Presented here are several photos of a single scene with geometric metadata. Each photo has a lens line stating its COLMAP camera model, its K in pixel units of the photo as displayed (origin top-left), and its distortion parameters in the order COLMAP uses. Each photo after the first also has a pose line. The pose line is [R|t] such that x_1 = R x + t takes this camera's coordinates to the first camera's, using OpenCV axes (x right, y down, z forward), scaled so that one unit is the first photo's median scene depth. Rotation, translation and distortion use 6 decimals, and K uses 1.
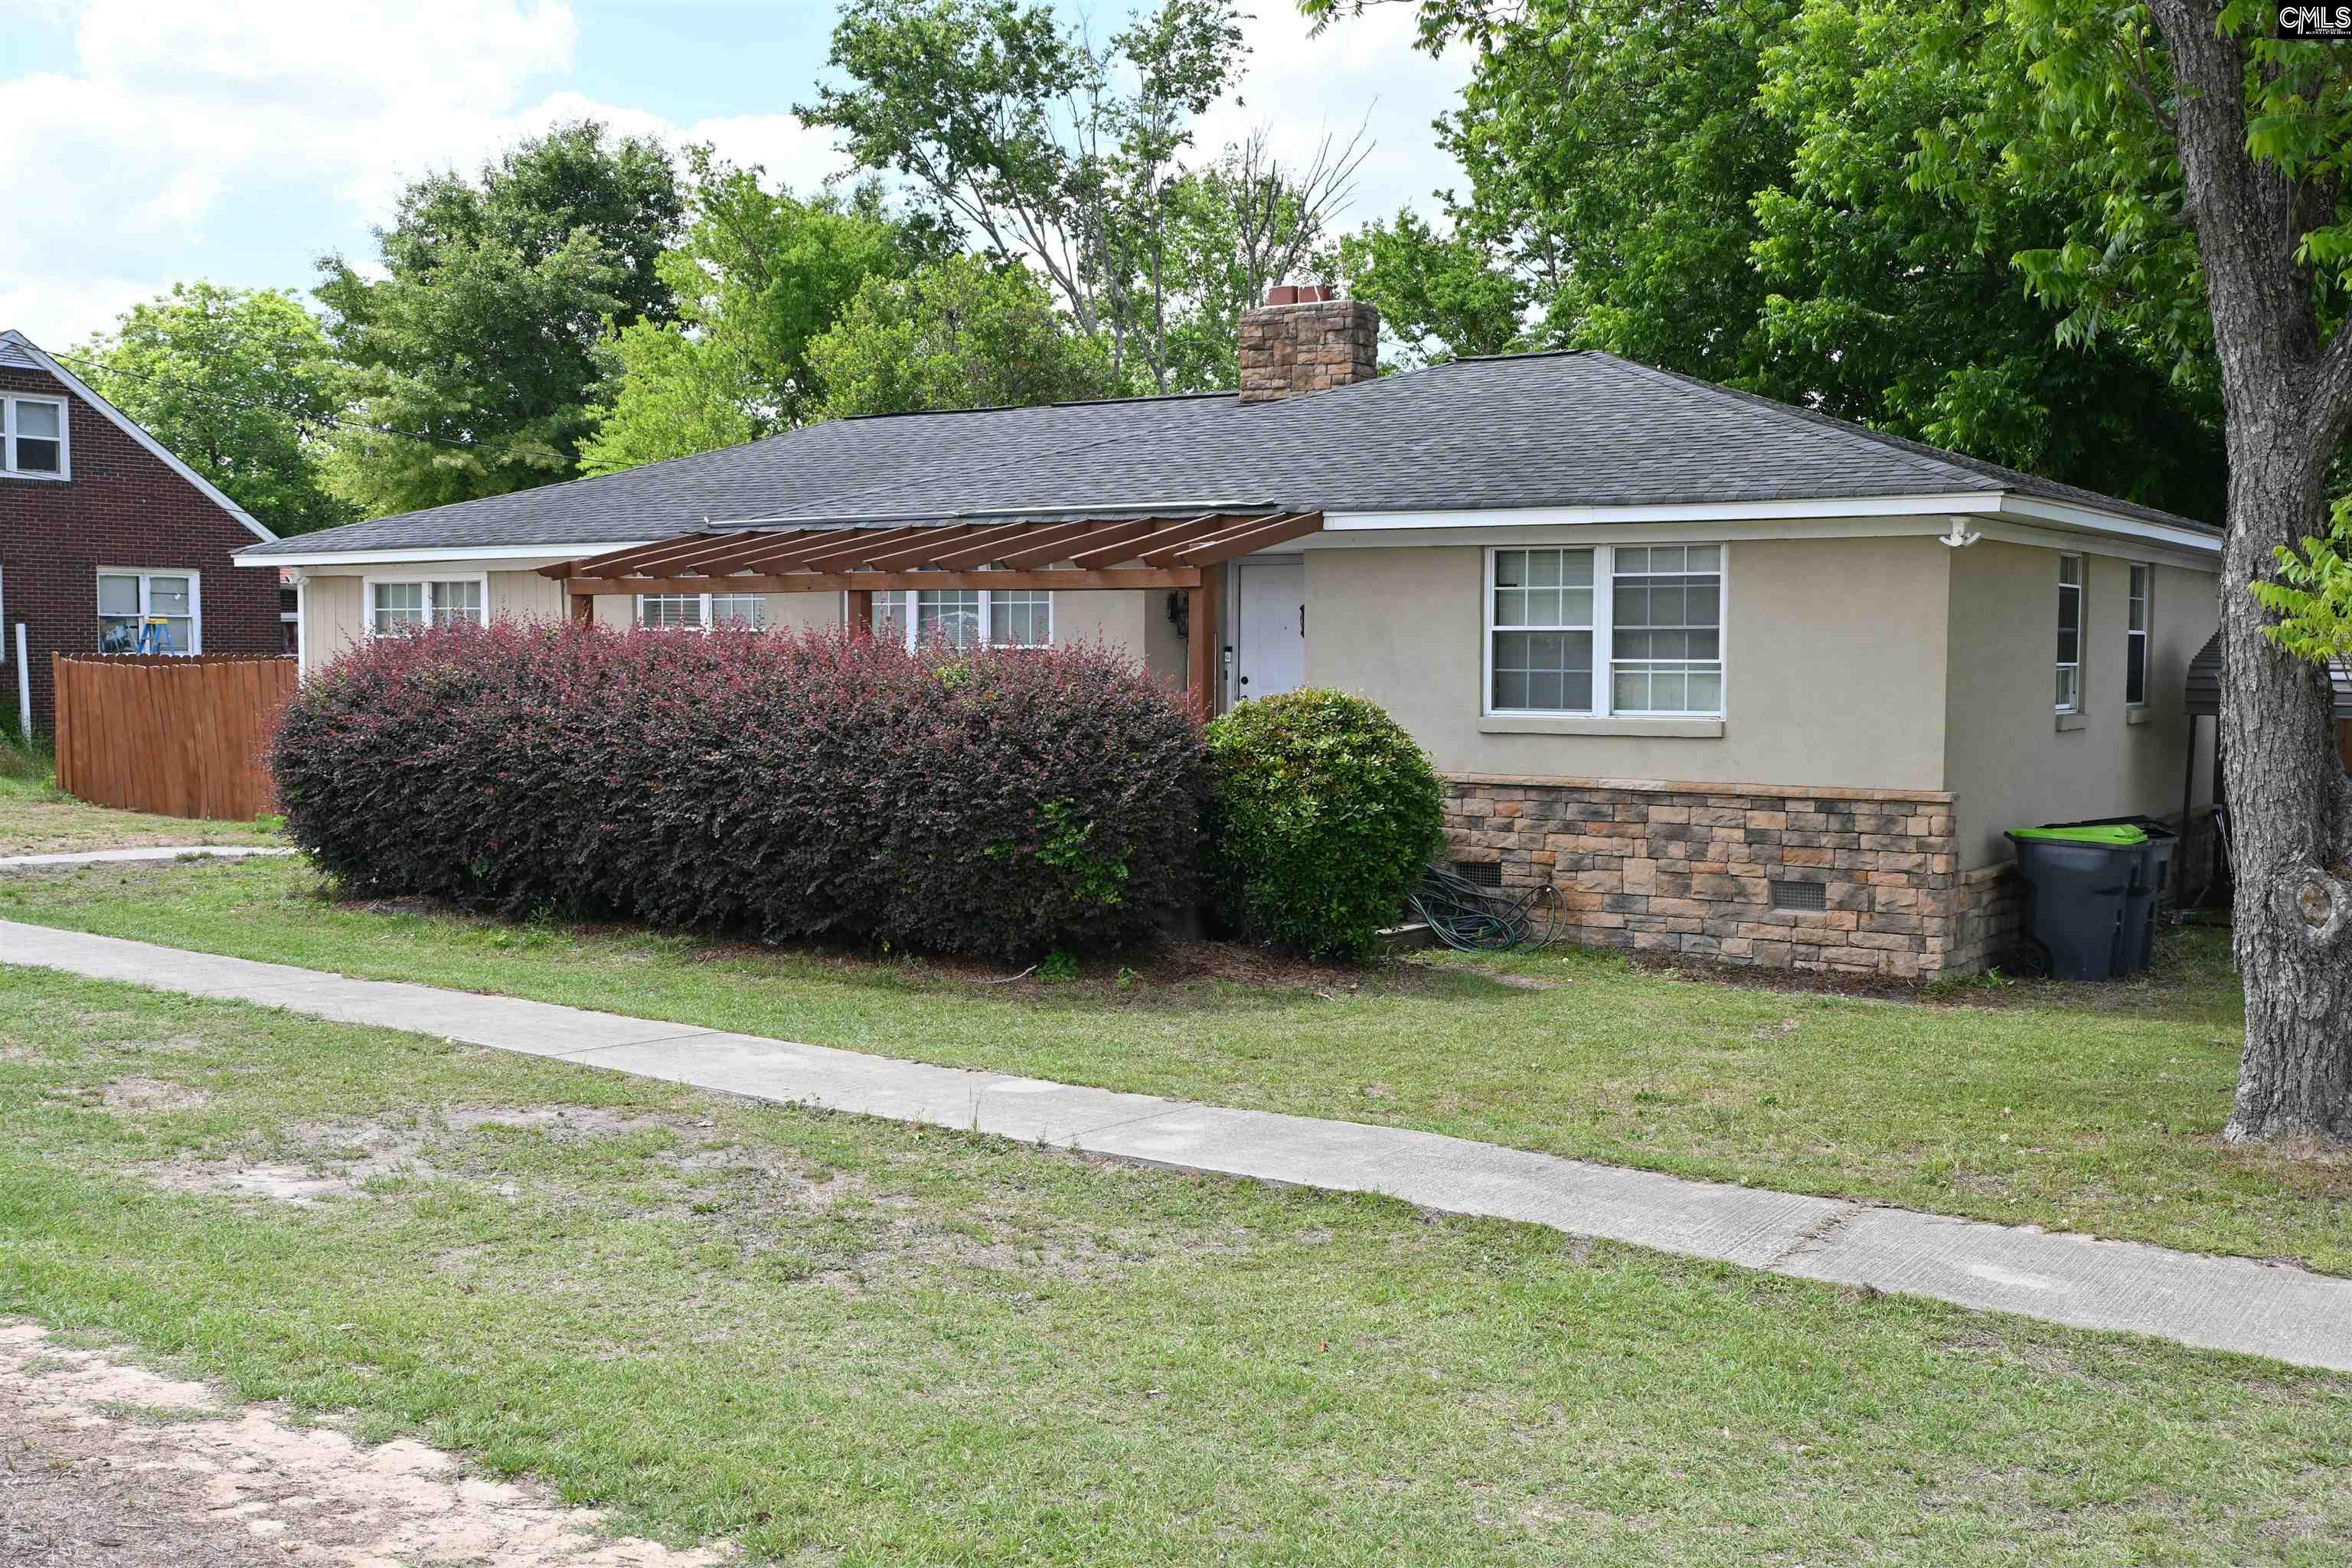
lens RADIAL K [[2328.8, 0, 1176.0], [0, 2328.8, 784.0], [0, 0, 1]] dist [0.003591, 0.001104]
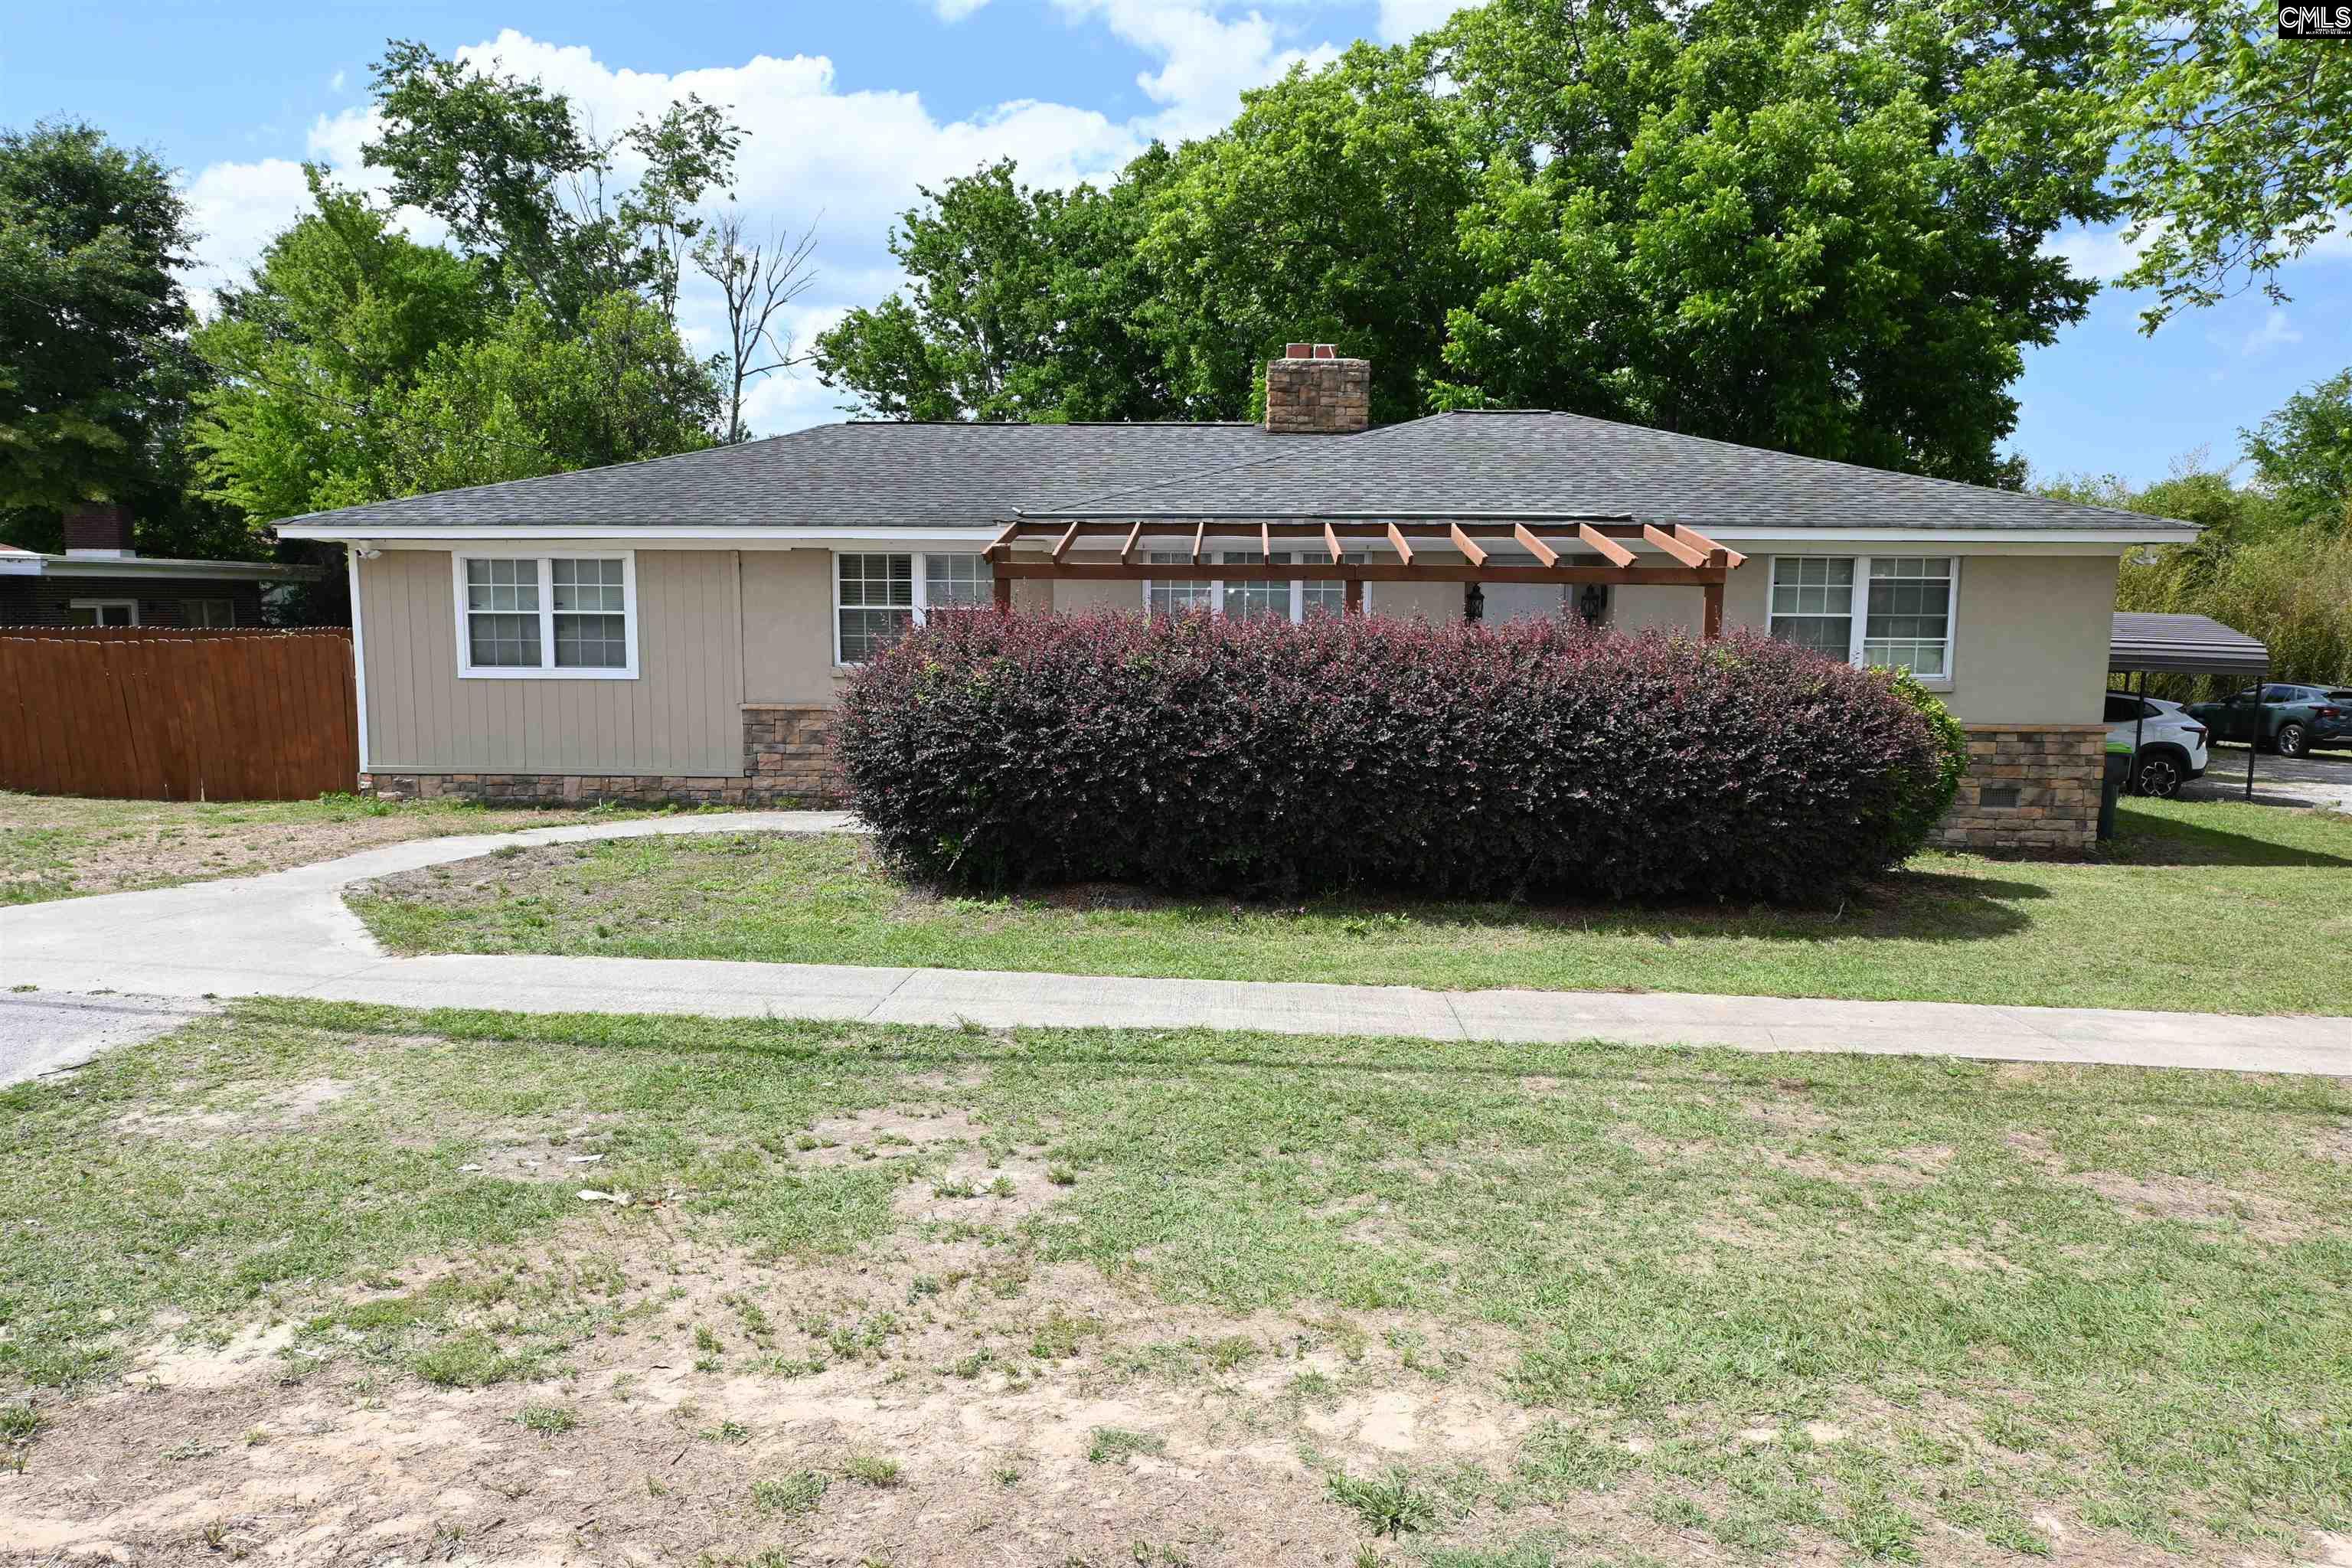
lens RADIAL K [[1444.5, 0, 1176.0], [0, 1444.5, 784.0], [0, 0, 1]] dist [-0.004202, 0.001804]
pose [[0.852987, -0.061531, 0.518293, -0.535404], [0.027169, 0.996915, 0.073639, -0.034979], [-0.521225, -0.048732, 0.852027, 0.399243]]
